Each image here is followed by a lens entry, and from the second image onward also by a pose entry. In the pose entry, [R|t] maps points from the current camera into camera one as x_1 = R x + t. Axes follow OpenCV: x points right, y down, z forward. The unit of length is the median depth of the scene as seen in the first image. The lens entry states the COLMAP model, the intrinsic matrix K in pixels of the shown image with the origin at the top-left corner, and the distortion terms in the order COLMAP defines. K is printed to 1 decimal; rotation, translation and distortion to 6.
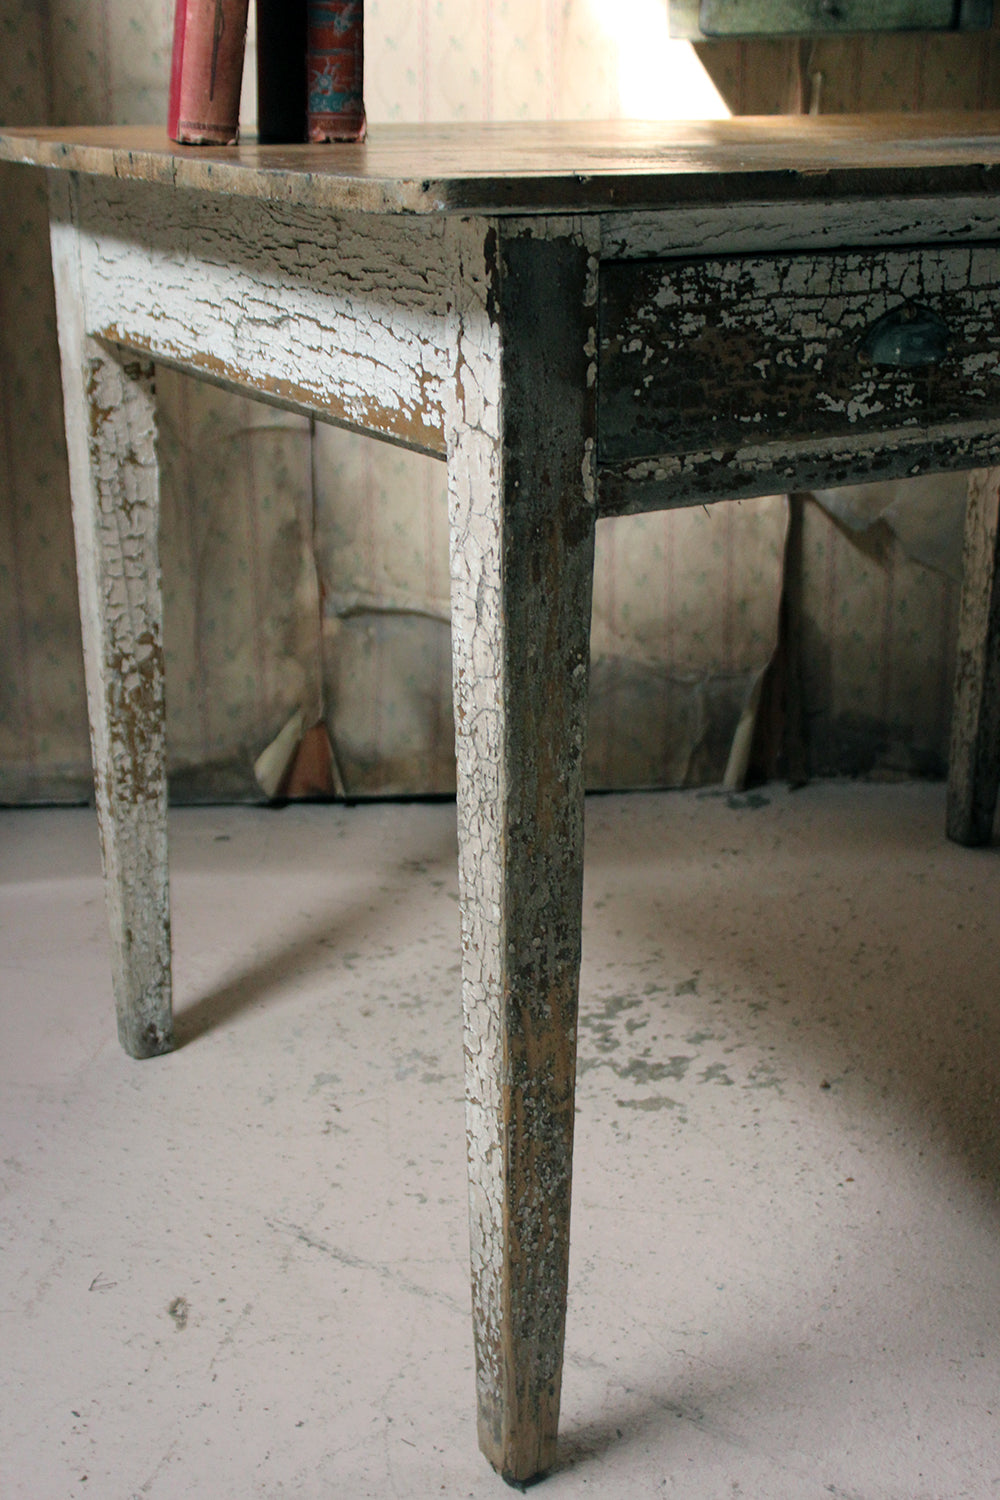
lens RADIAL K [[2030.6, 0, 480.2], [0, 2030.6, 755.5], [0, 0, 1]] dist [-0.050991, 0.000000]
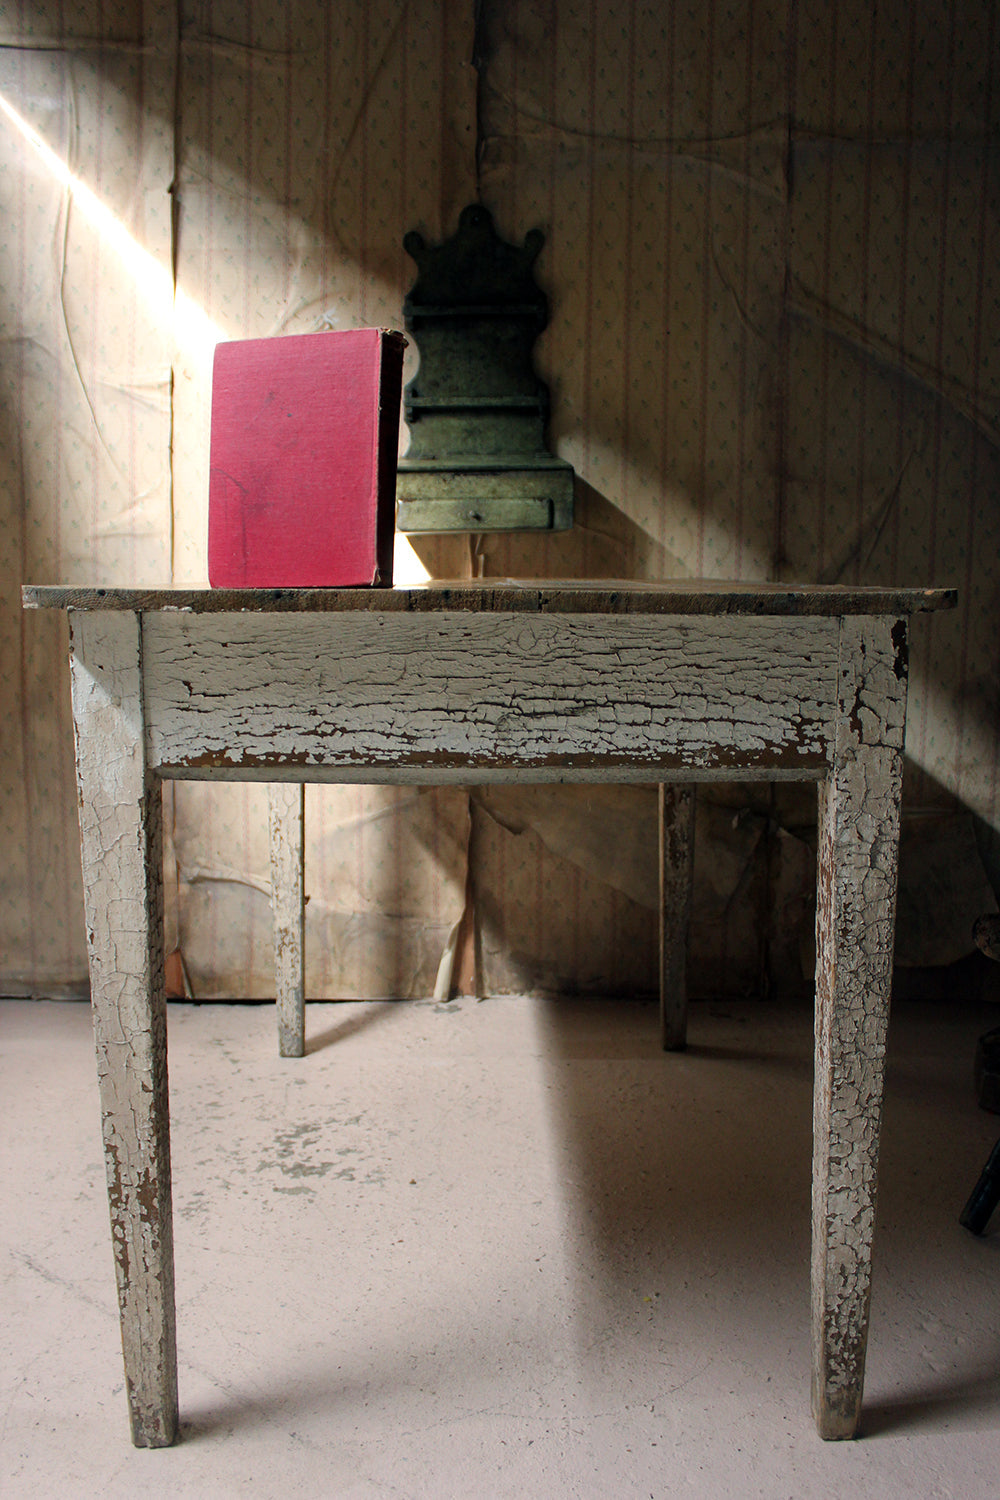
lens RADIAL K [[1310.1, 0, 487.4], [0, 1310.1, 749.4], [0, 0, 1]] dist [-0.155326, 0.140185]
pose [[0.999747, 0.018037, -0.013421, 0.224947], [-0.020351, 0.979716, -0.199357, 0.034618], [0.009553, 0.199579, 0.979835, -0.013487]]
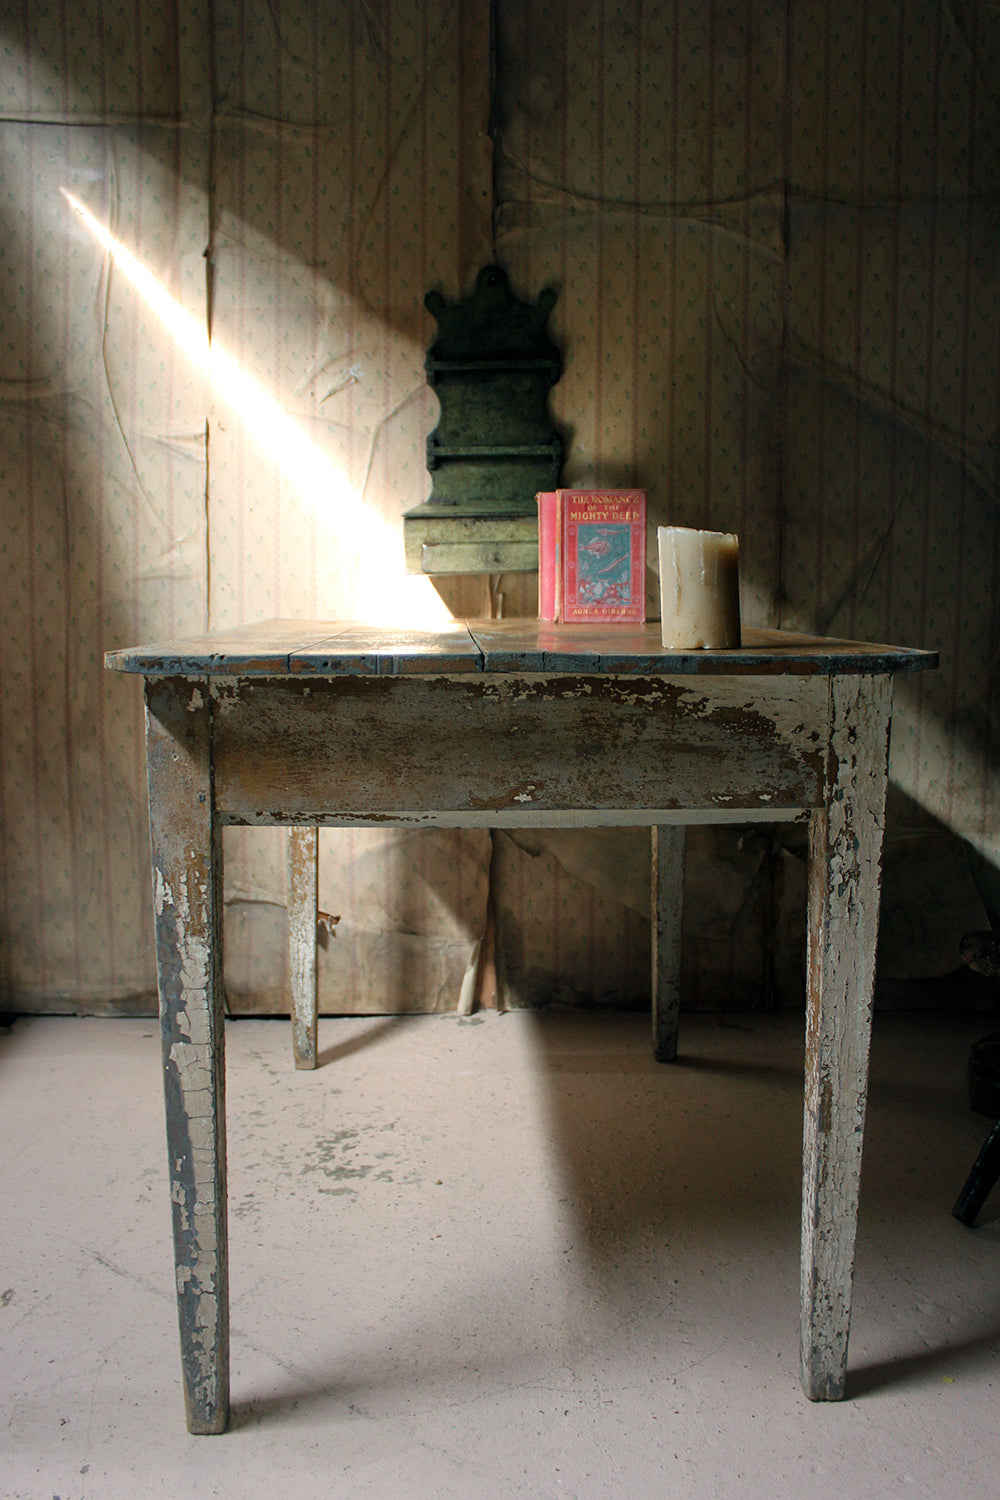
lens RADIAL K [[1310.1, 0, 488.7], [0, 1310.1, 743.2], [0, 0, 1]] dist [-0.155326, 0.140185]
pose [[0.999863, 0.010120, -0.013076, 0.206347], [-0.012676, 0.976938, -0.213148, 0.035088], [0.010618, 0.213285, 0.976932, -0.095149]]
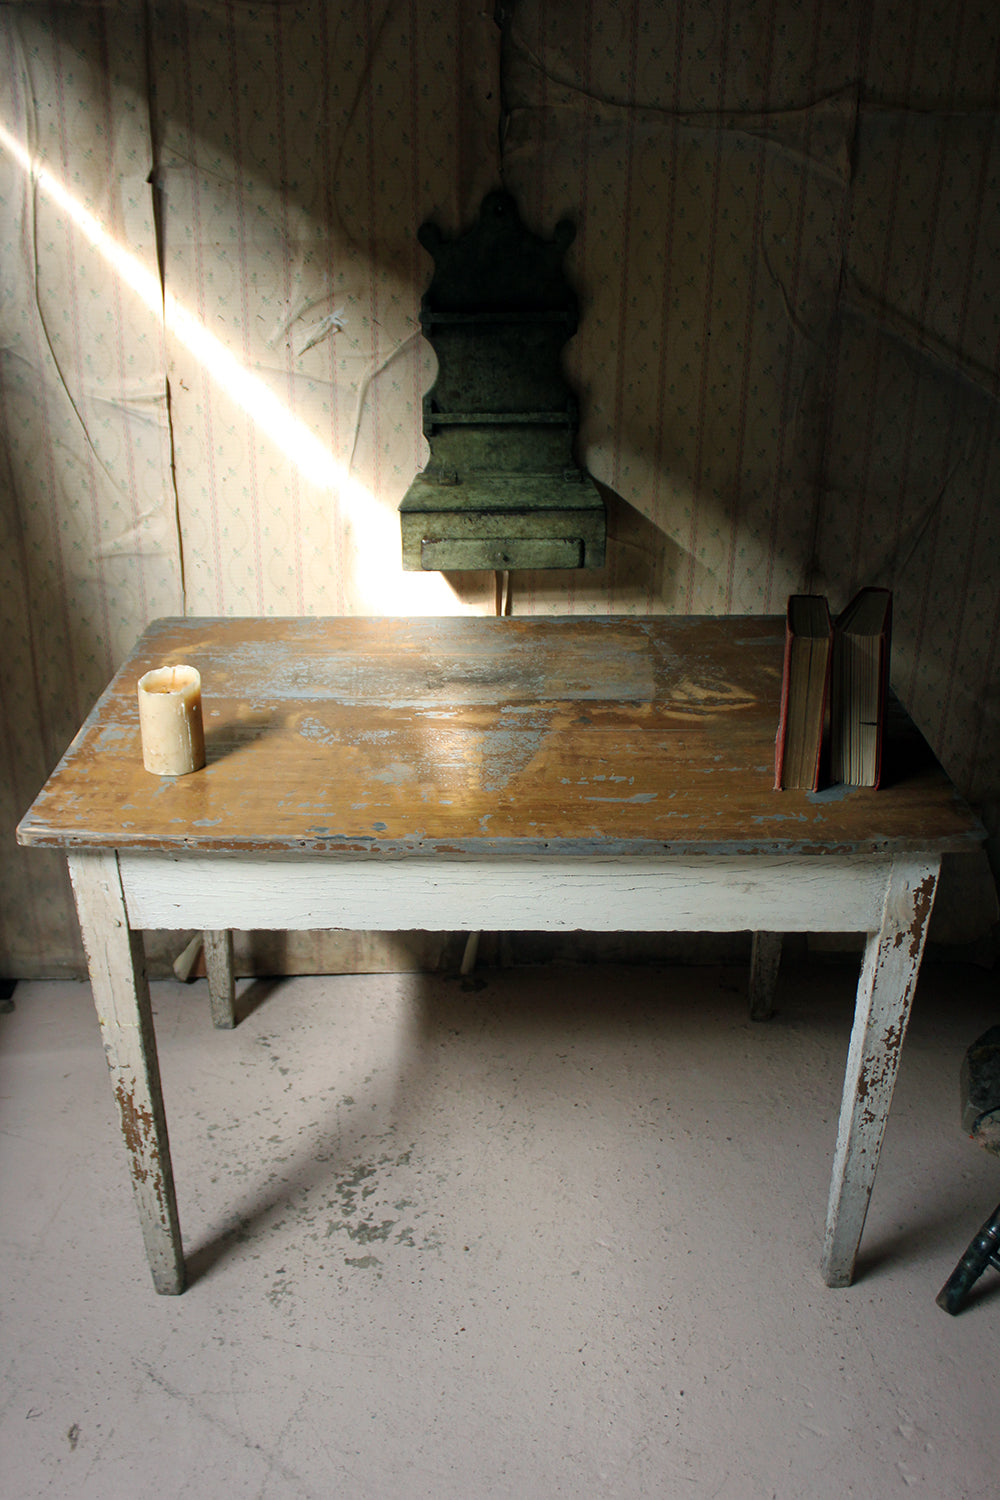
lens RADIAL K [[1390.4, 0, 485.7], [0, 1390.4, 745.7], [0, 0, 1]] dist [-0.089274, 0.000000]
pose [[0.999884, 0.005049, 0.014364, 0.162137], [-0.006665, 0.993368, 0.114782, -0.389668], [-0.013689, -0.114864, 0.993287, -0.123228]]
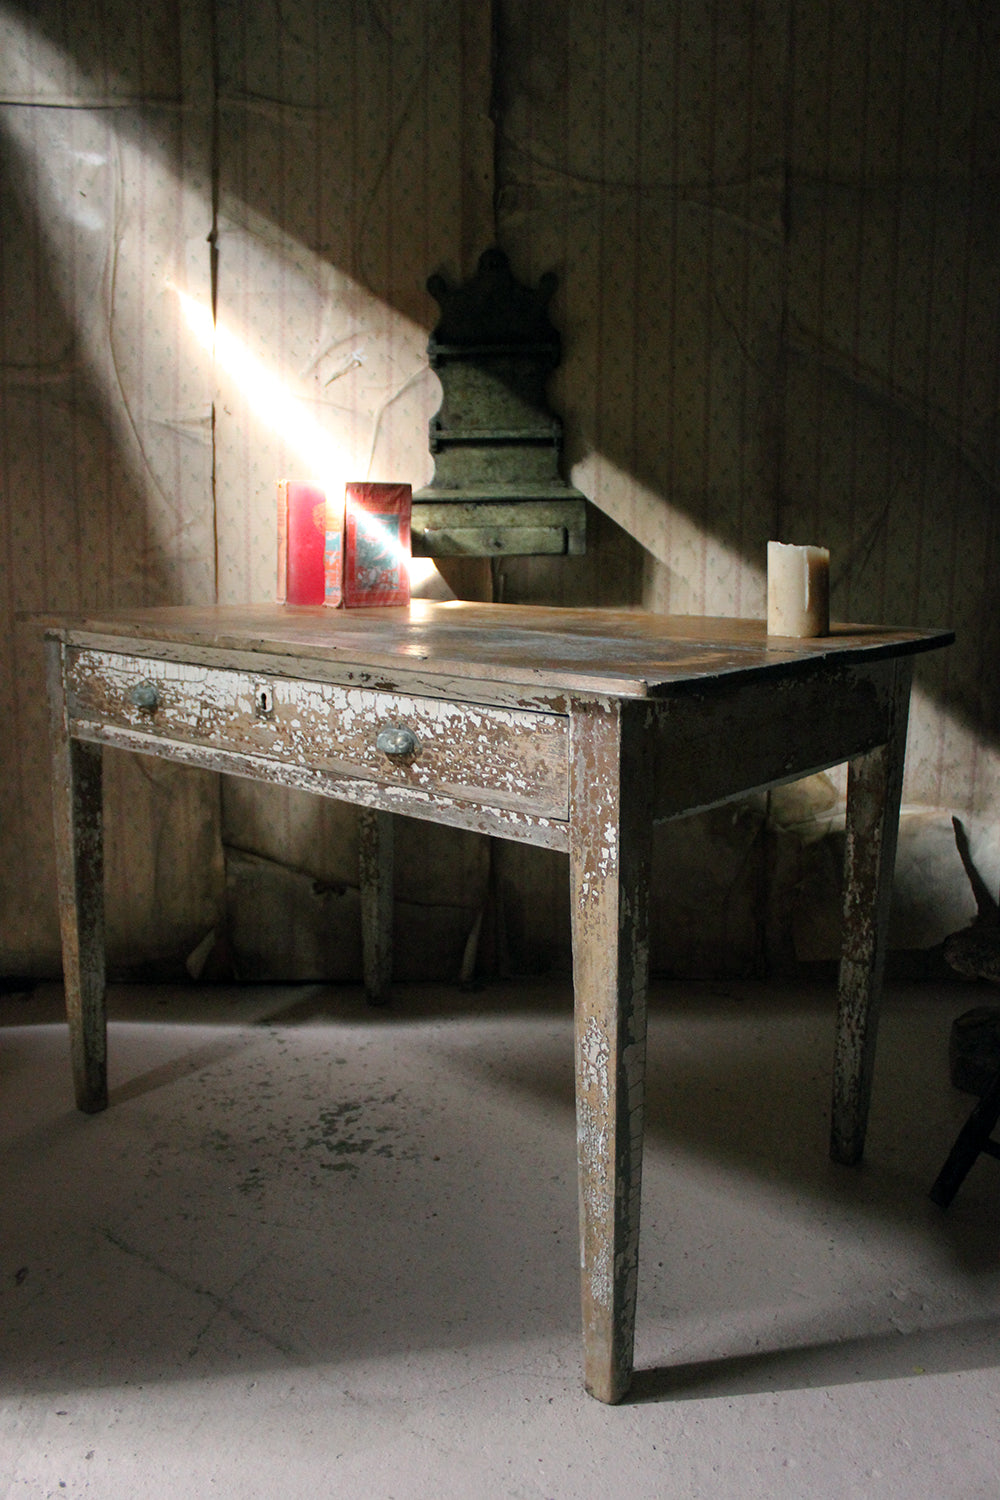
lens RADIAL K [[1250.6, 0, 489.3], [0, 1250.6, 752.7], [0, 0, 1]] dist [-0.163350, 0.140126]
pose [[0.999605, 0.013289, -0.024777, 0.221264], [-0.016947, 0.987951, -0.153837, -0.016626], [0.022434, 0.154196, 0.987786, -0.076822]]
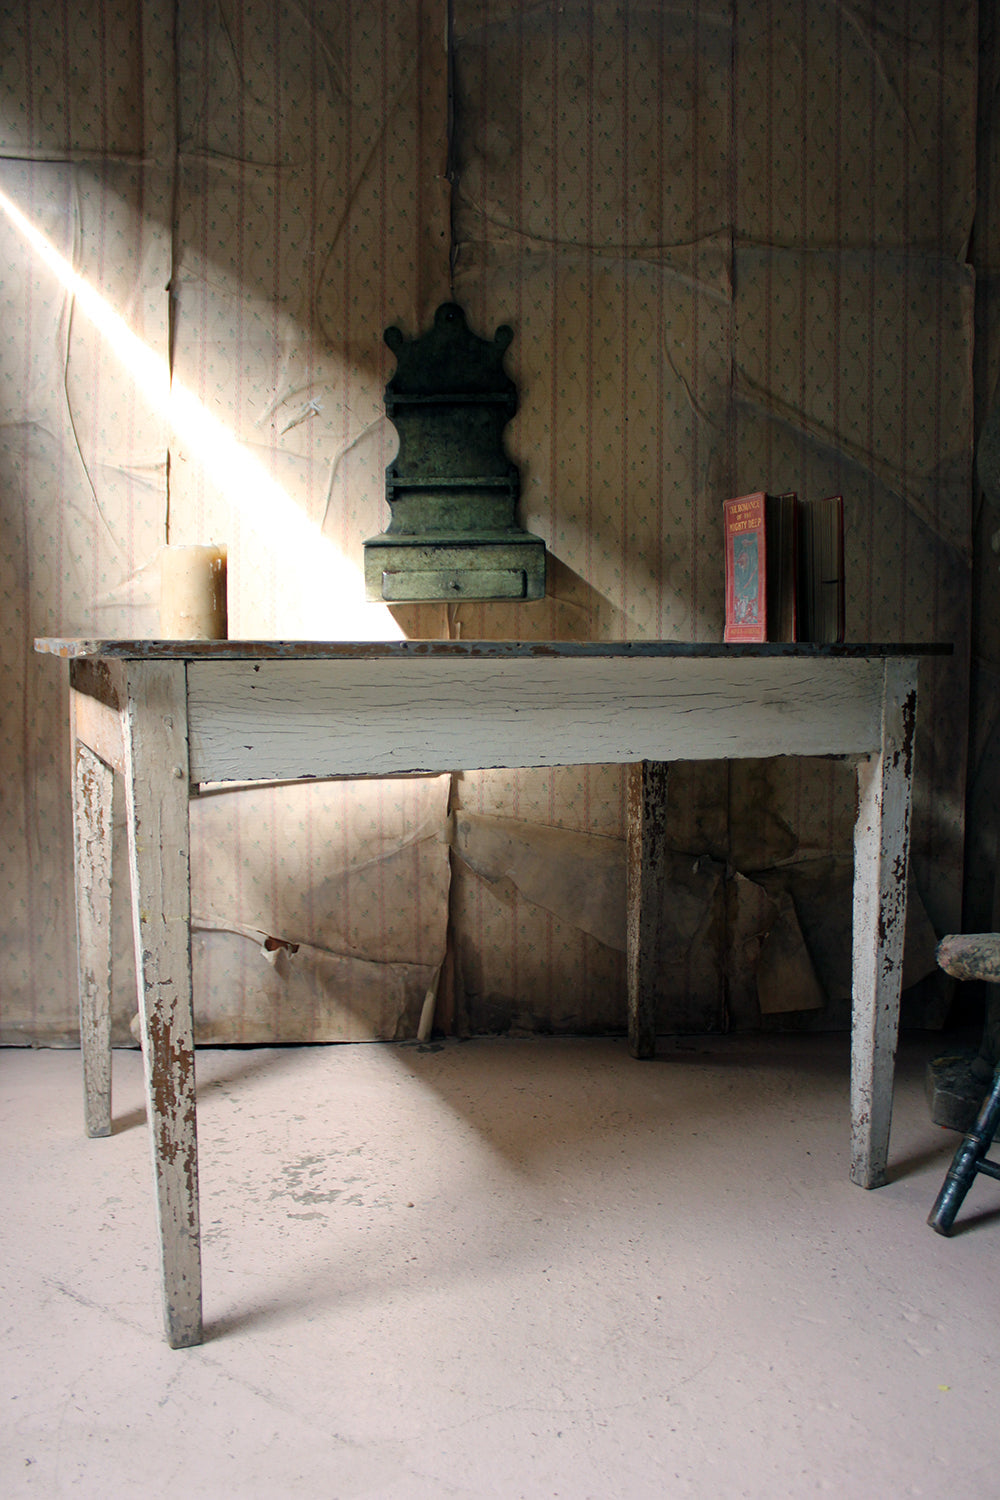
lens RADIAL K [[1250.6, 0, 486.7], [0, 1250.6, 748.4], [0, 0, 1]] dist [-0.163350, 0.140126]
pose [[0.999109, 0.005765, 0.041805, 0.175066], [0.005069, 0.967063, -0.254486, 0.056917], [-0.041895, 0.254472, 0.966172, -0.039712]]
